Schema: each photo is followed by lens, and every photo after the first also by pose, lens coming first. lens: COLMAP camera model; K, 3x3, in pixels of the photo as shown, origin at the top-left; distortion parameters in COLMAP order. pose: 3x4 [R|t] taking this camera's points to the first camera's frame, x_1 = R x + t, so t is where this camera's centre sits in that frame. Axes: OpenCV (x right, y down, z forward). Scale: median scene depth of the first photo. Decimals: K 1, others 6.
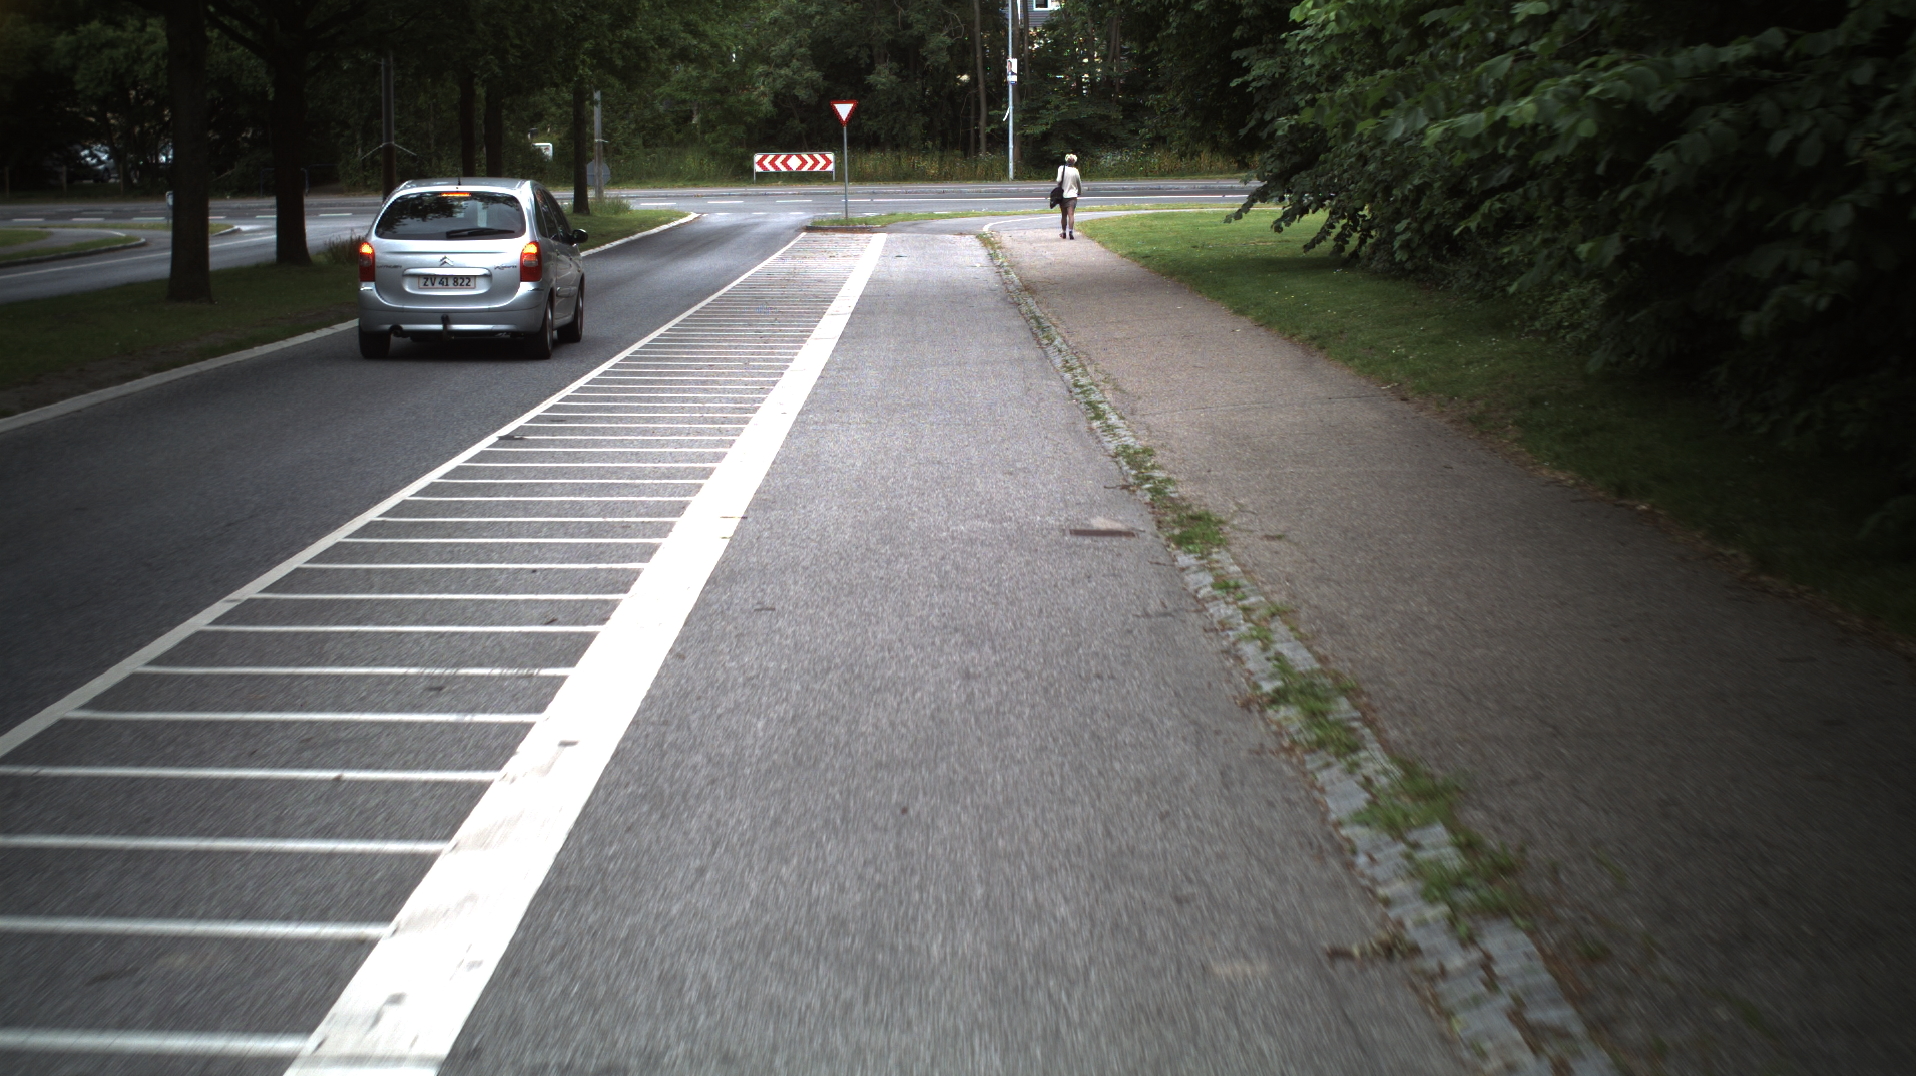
lens RADIAL K [[1998.7, 0, 958.0], [0, 1998.7, 538.0], [0, 0, 1]] dist [-0.137832, 0.003128]
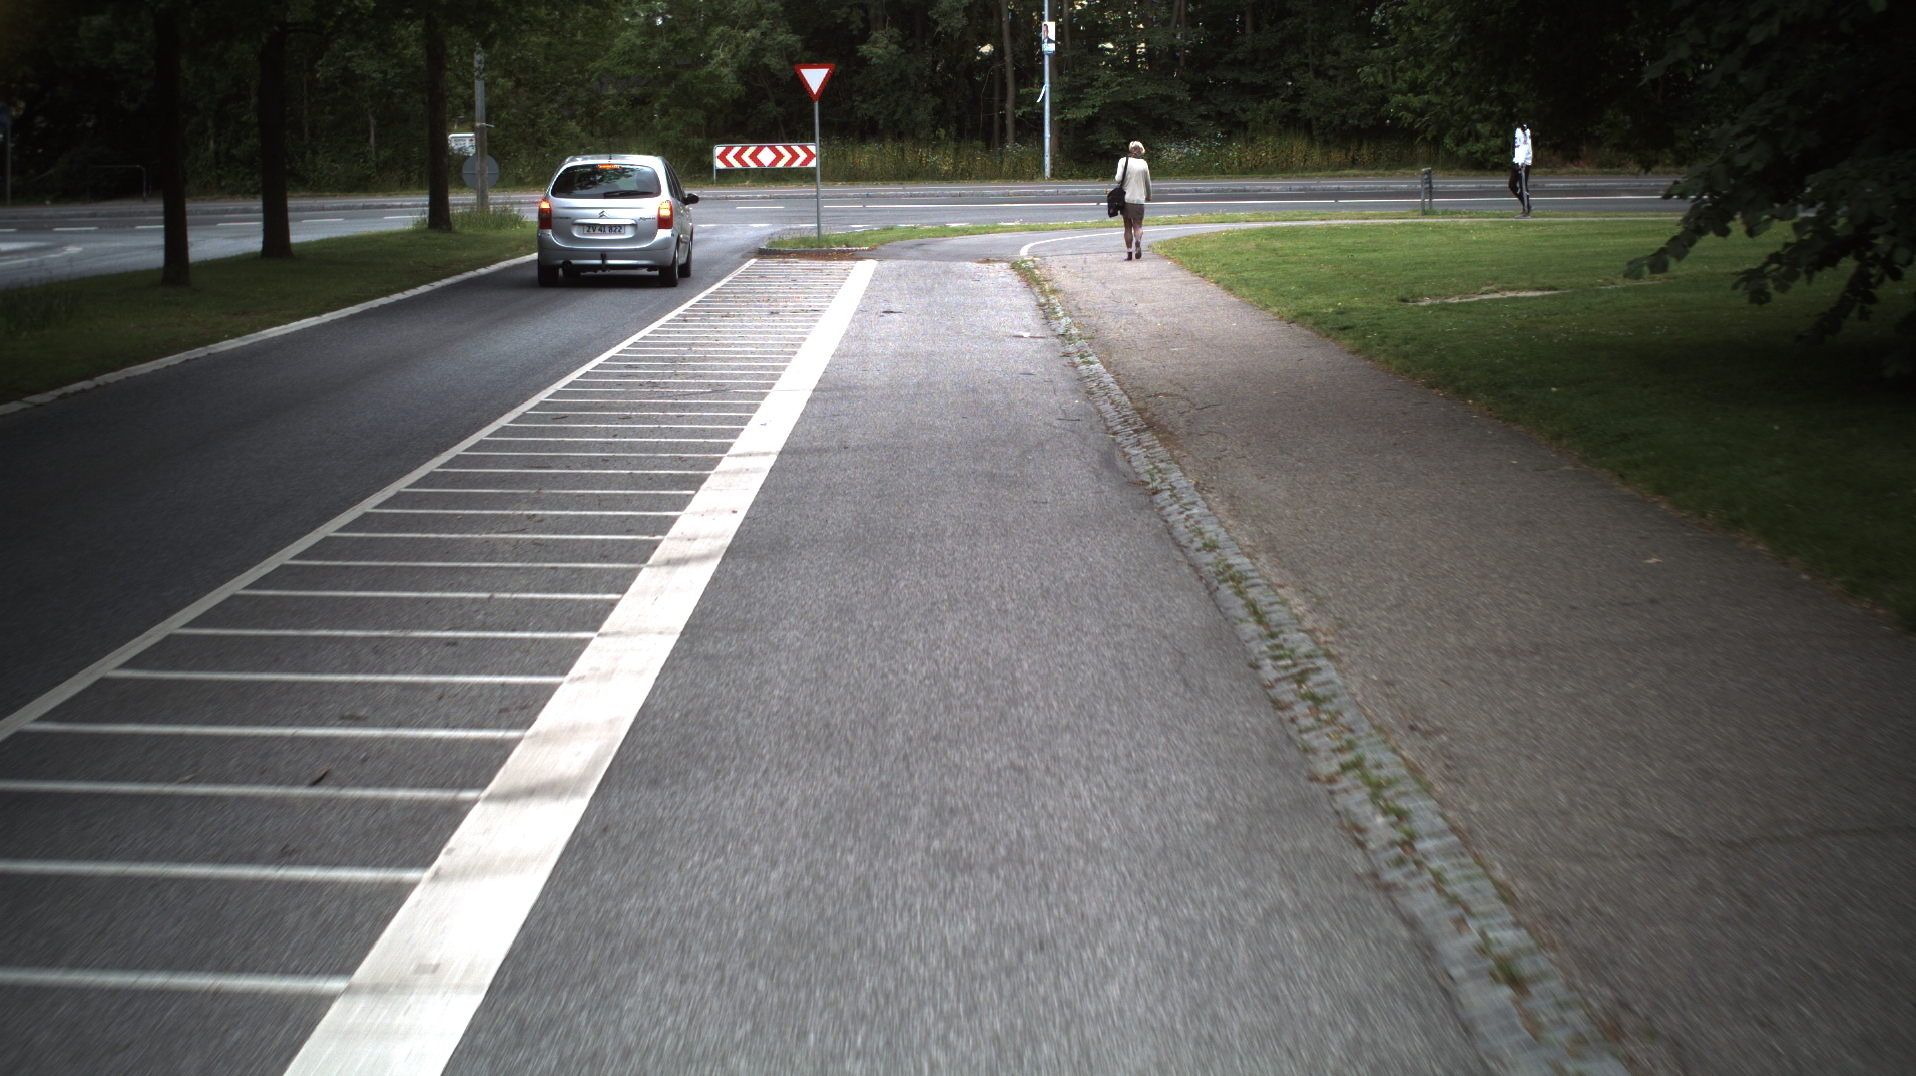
lens RADIAL K [[3463.5, 0, 988.5], [0, 3463.5, 532.8], [0, 0, 1]] dist [-0.307319, 0.448425]
pose [[1.000000, -0.000518, 0.000351, 0.007149], [0.000544, 0.996814, -0.079763, 0.134244], [-0.000309, 0.079763, 0.996814, -0.681875]]
